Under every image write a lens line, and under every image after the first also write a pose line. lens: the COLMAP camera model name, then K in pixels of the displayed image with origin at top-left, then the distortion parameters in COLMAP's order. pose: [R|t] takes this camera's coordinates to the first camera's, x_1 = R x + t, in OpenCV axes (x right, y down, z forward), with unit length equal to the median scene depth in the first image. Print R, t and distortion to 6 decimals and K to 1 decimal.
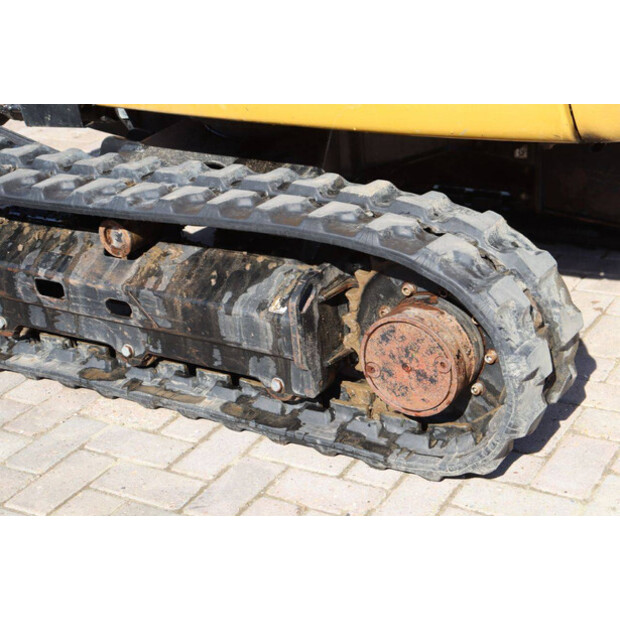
lens RADIAL K [[1230.1, 0, 309.8], [0, 1230.1, 310.1], [0, 0, 1]] dist [0.221533, 0.000000]
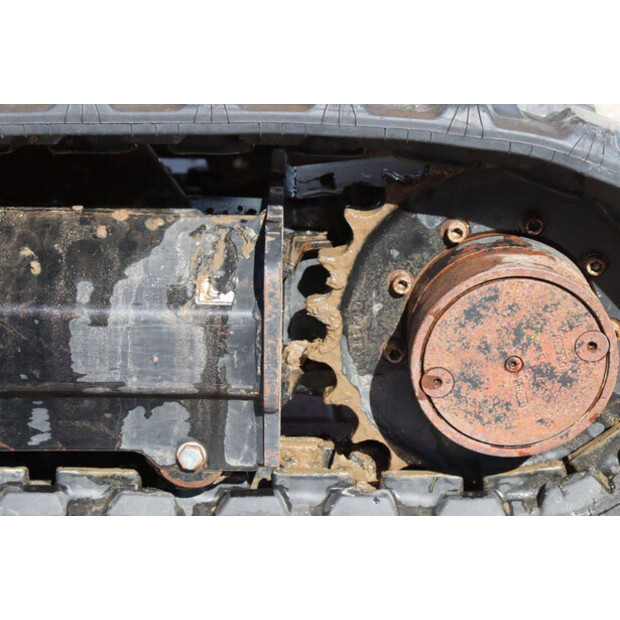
lens RADIAL K [[1483.8, 0, 314.4], [0, 1483.8, 313.6], [0, 0, 1]] dist [0.447918, 0.000000]
pose [[0.827046, -0.092123, 0.554534, -0.323037], [0.141892, 0.988748, -0.047364, 0.039268], [-0.543931, 0.117856, 0.830812, 0.456571]]
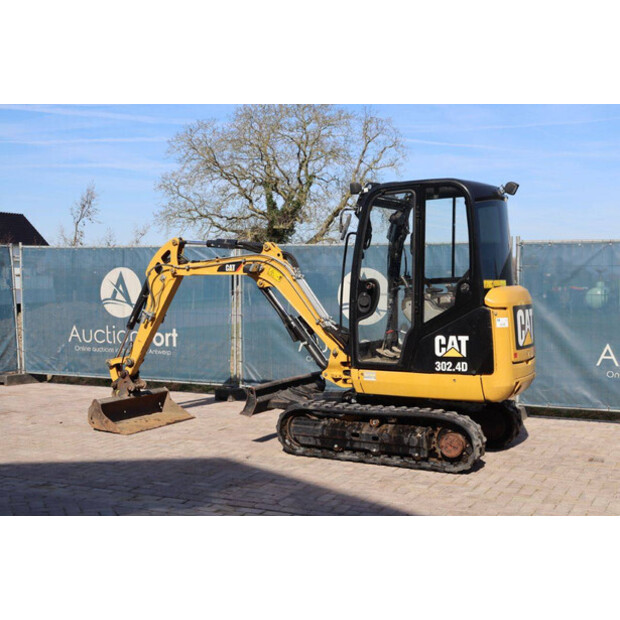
lens RADIAL K [[920.9, 0, 306.7], [0, 920.9, 309.3], [0, 0, 1]] dist [0.051334, 0.000000]
pose [[0.991029, 0.084556, 0.103501, -0.794962], [-0.041267, 0.930178, -0.364782, 0.790647], [-0.127119, 0.357239, 0.925322, -2.154963]]
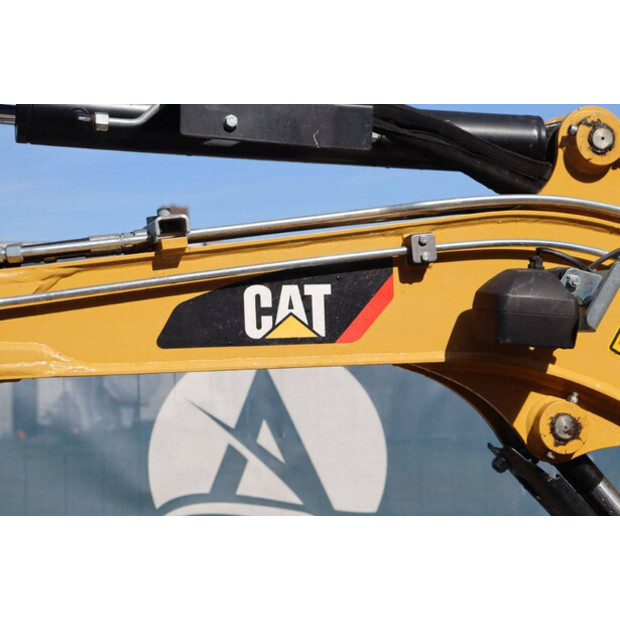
lens RADIAL K [[1483.8, 0, 309.9], [0, 1483.8, 309.5], [0, 0, 1]] dist [0.447918, 0.000000]
pose [[0.688150, 0.091484, 0.719778, -1.268081], [0.263979, 0.892467, -0.365812, -0.506225], [-0.675844, 0.441740, 0.590001, 0.988730]]
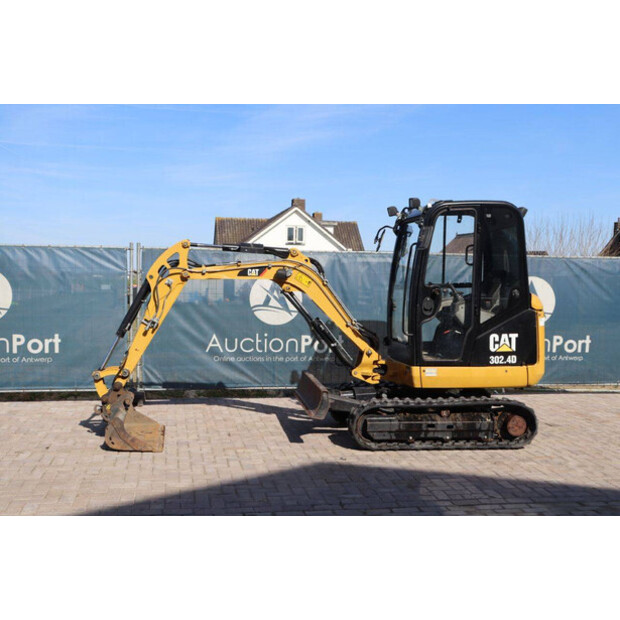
lens RADIAL K [[760.7, 0, 316.3], [0, 760.7, 315.7], [0, 0, 1]] dist [0.025729, 0.000000]
pose [[0.736191, 0.063488, 0.673789, -2.687744], [0.192334, 0.934912, -0.298240, 0.395491], [-0.648868, 0.349154, 0.676063, -0.838463]]
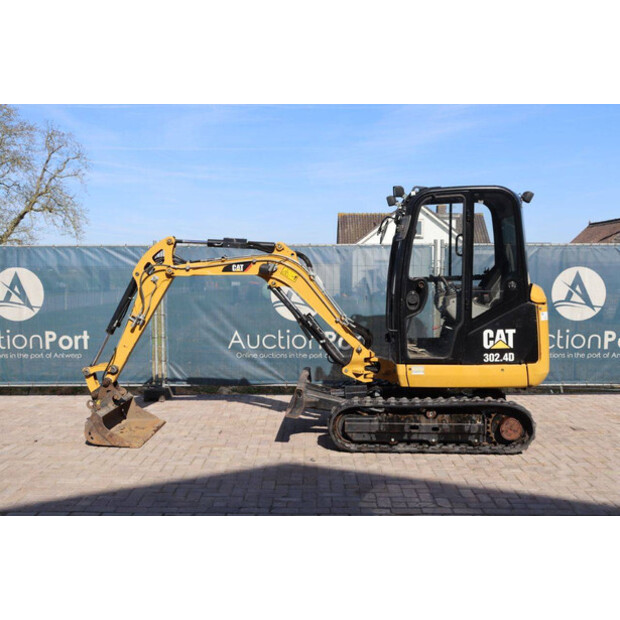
lens RADIAL K [[770.1, 0, 314.4], [0, 770.1, 308.7], [0, 0, 1]] dist [0.014100, 0.000000]
pose [[0.850962, 0.059769, 0.521815, -2.120123], [0.139184, 0.932324, -0.333767, 0.487286], [-0.506449, 0.356651, 0.785053, -1.173437]]
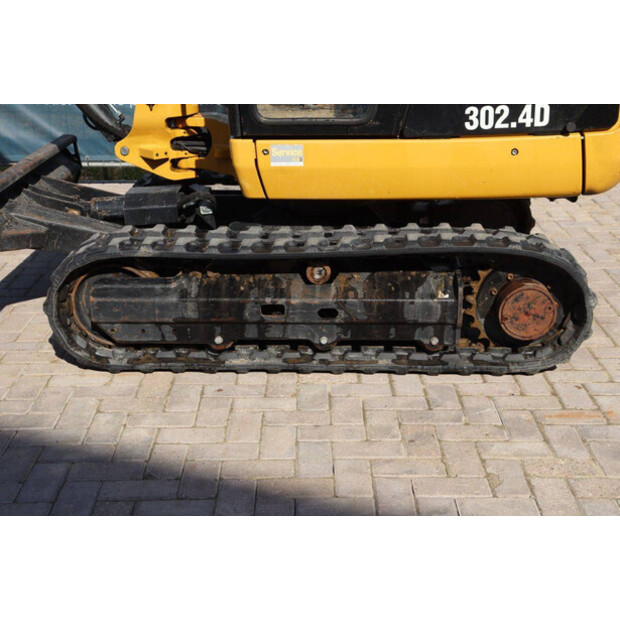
lens RADIAL K [[1019.2, 0, 310.2], [0, 1019.2, 313.5], [0, 0, 1]] dist [0.129751, 0.000000]
pose [[0.851462, -0.098124, 0.515155, -0.947580], [0.149481, 0.986999, -0.059068, 0.082077], [-0.502662, 0.127300, 0.855059, -0.185008]]
